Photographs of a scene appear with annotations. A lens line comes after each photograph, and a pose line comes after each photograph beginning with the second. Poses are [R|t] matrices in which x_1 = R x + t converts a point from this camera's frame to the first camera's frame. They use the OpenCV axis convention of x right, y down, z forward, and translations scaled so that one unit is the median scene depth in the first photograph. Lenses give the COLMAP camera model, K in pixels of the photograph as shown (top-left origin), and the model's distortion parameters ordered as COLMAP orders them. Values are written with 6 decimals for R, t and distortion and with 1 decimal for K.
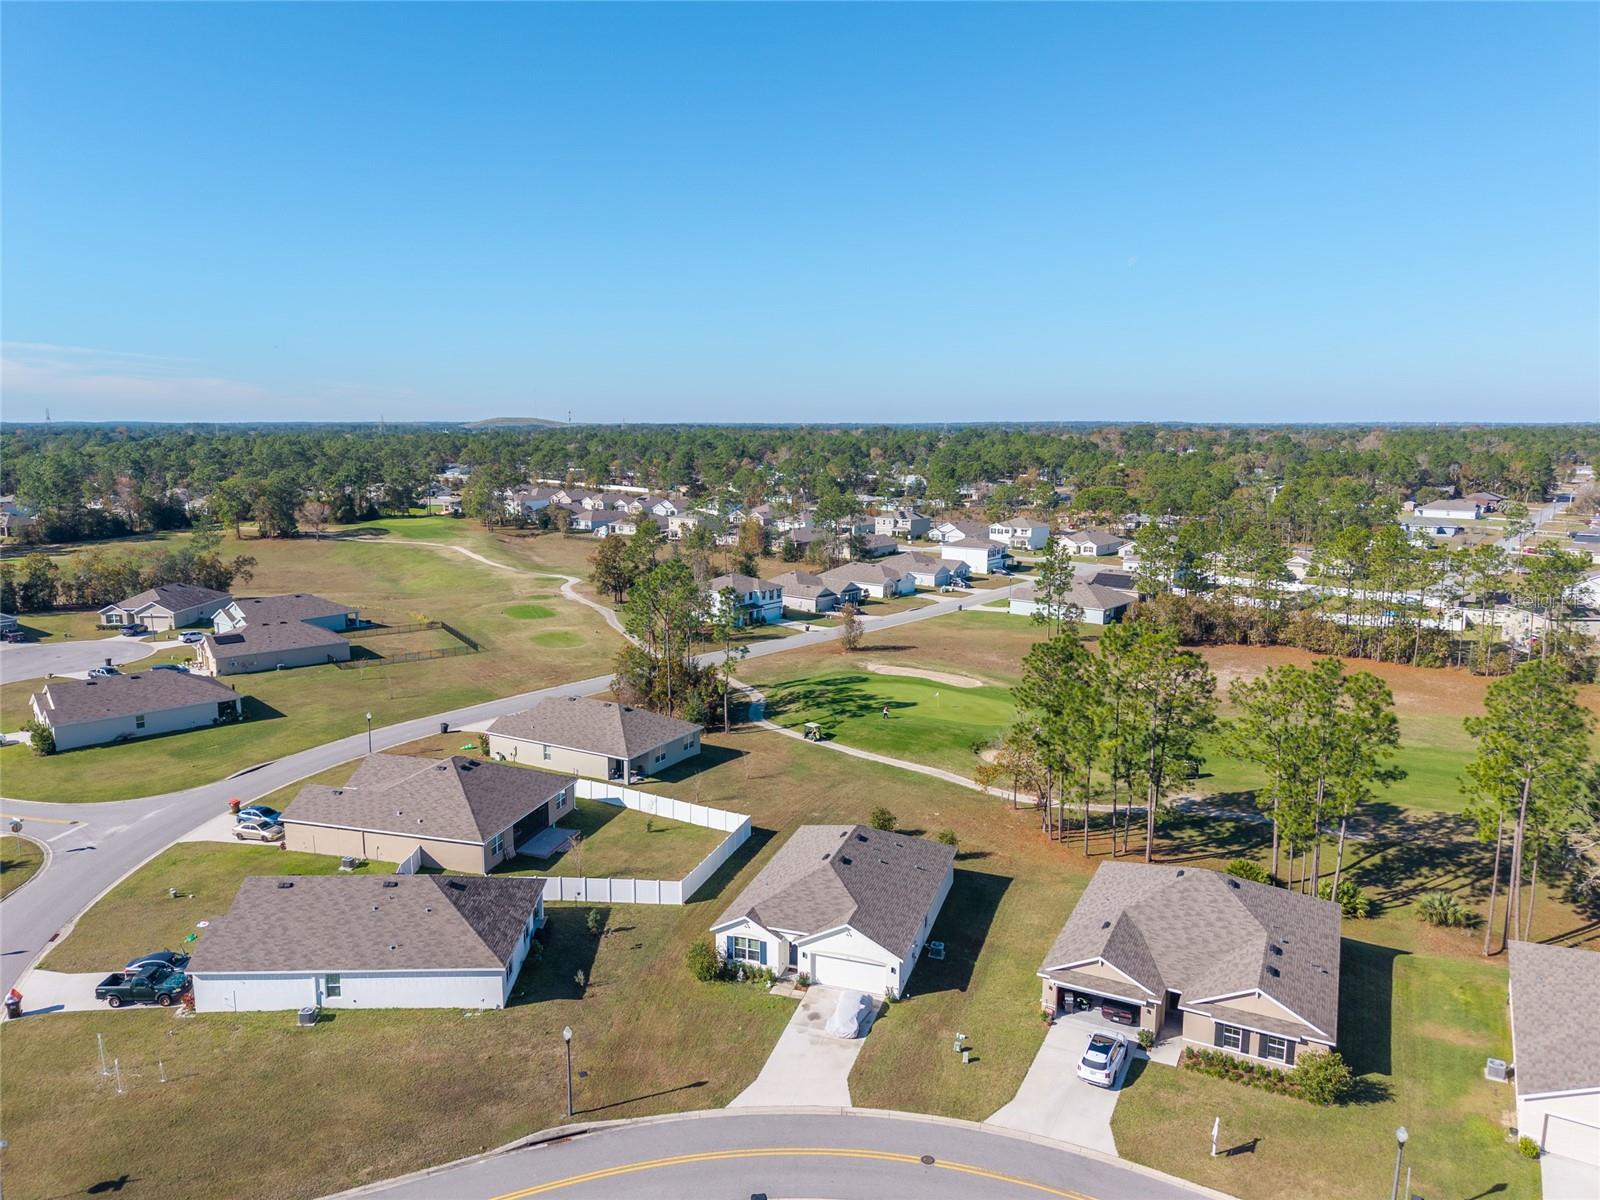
lens RADIAL K [[1069.4, 0, 789.2], [0, 1069.4, 613.7], [0, 0, 1]] dist [0.044389, -0.047431]
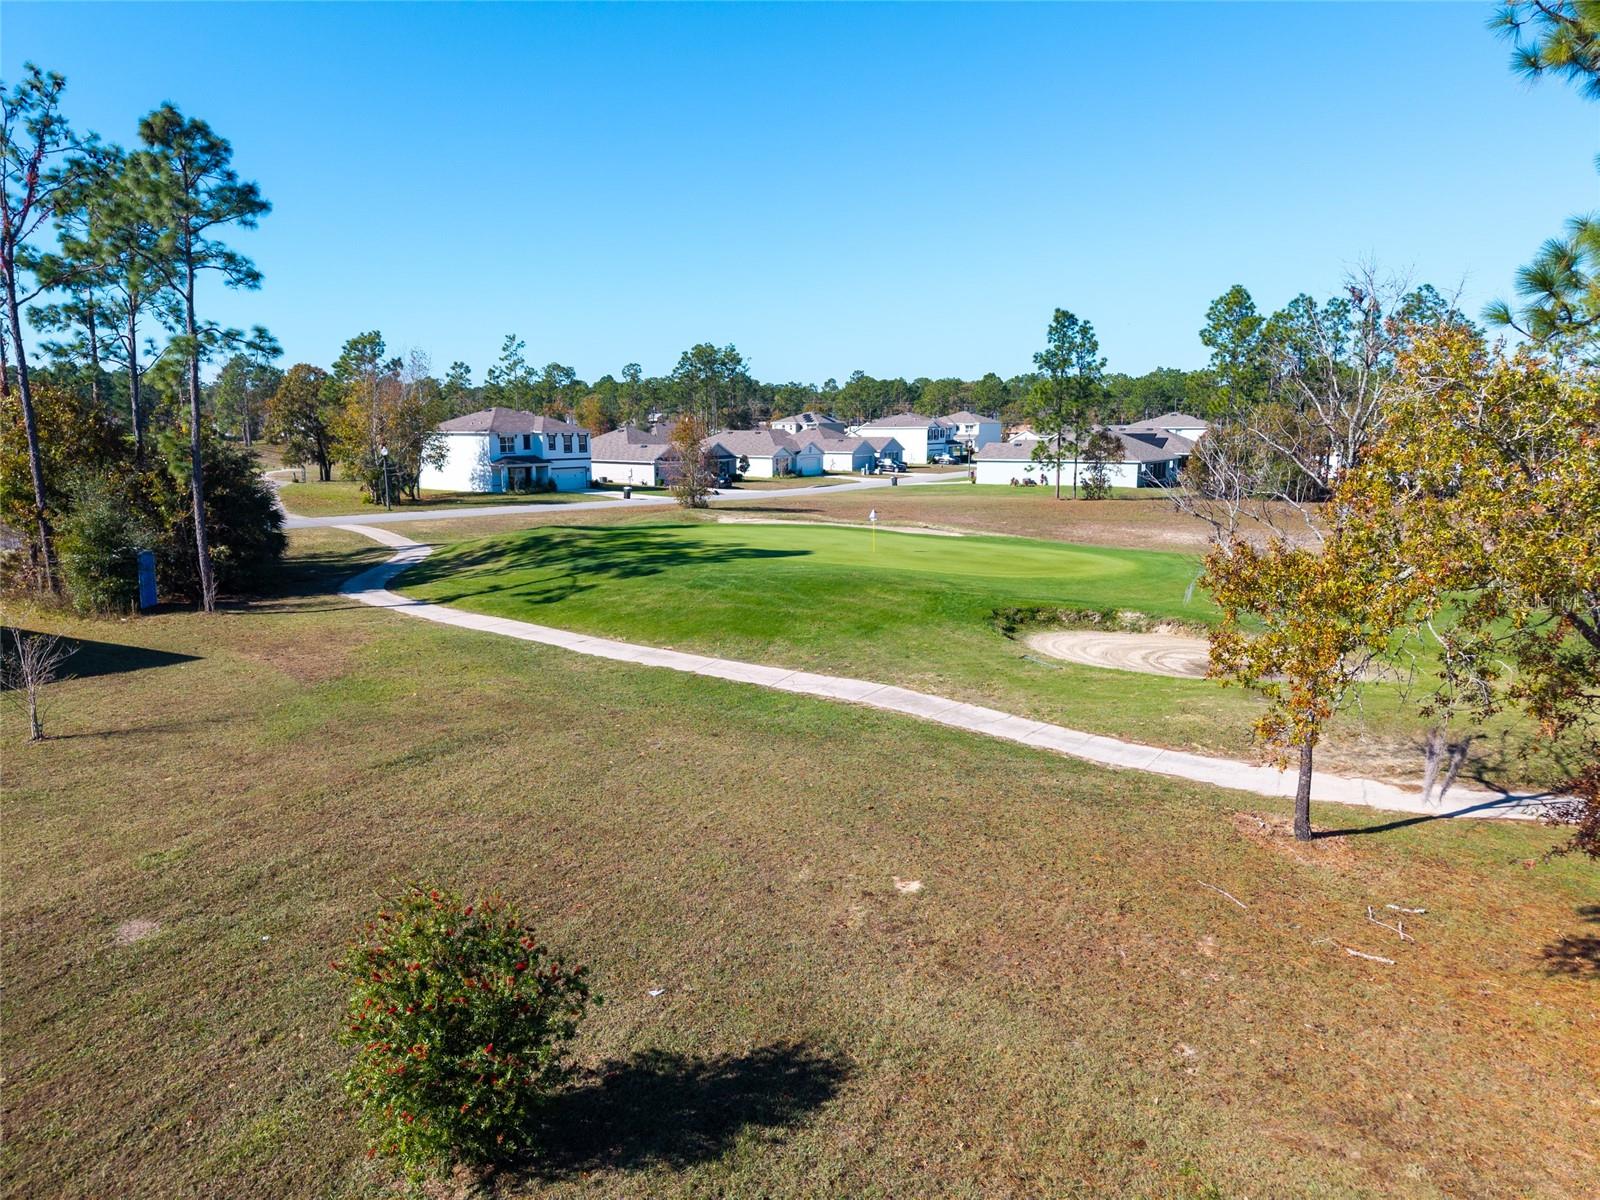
lens RADIAL K [[1069.4, 0, 790.8], [0, 1069.4, 605.4], [0, 0, 1]] dist [0.044389, -0.047431]
pose [[0.996660, -0.018914, 0.079445, 0.148804], [0.019359, 0.999801, -0.004832, 0.199759], [-0.079337, 0.006353, 0.996828, 1.168204]]
